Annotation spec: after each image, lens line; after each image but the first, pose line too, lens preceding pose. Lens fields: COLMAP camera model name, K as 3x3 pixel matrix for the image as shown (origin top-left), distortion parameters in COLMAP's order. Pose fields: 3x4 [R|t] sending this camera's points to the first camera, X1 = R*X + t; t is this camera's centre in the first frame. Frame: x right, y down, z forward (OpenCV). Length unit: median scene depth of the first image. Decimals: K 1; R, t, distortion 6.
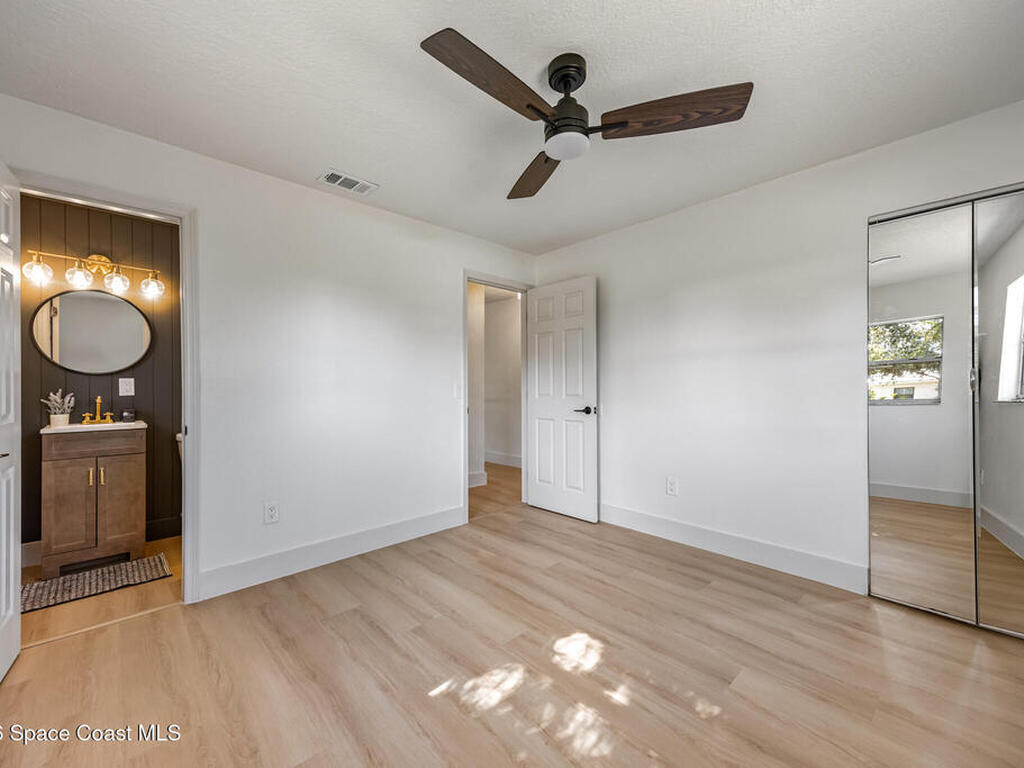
lens RADIAL K [[409.4, 0, 513.3], [0, 409.4, 384.2], [0, 0, 1]] dist [0.002816, -0.000267]
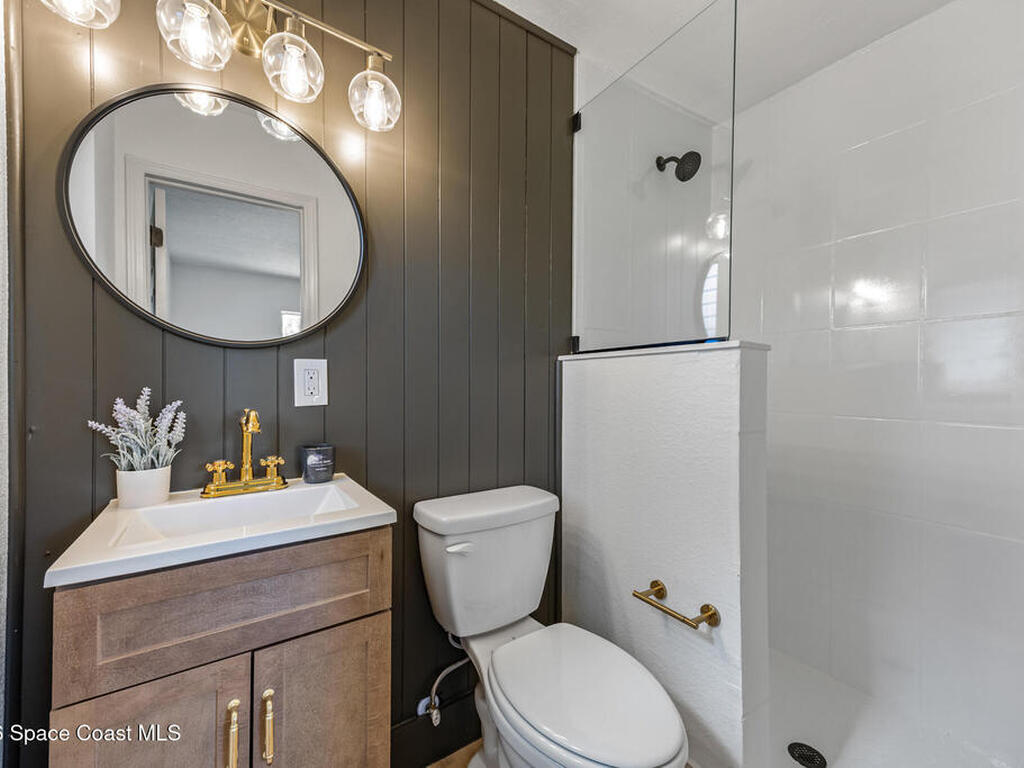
lens RADIAL K [[409.4, 0, 510.1], [0, 409.4, 383.8], [0, 0, 1]] dist [0.002816, -0.000267]
pose [[0.983877, 0.002708, -0.178826, -0.749883], [-0.001717, 0.999982, 0.005695, 0.006181], [0.178839, -0.005296, 0.983864, 0.718803]]
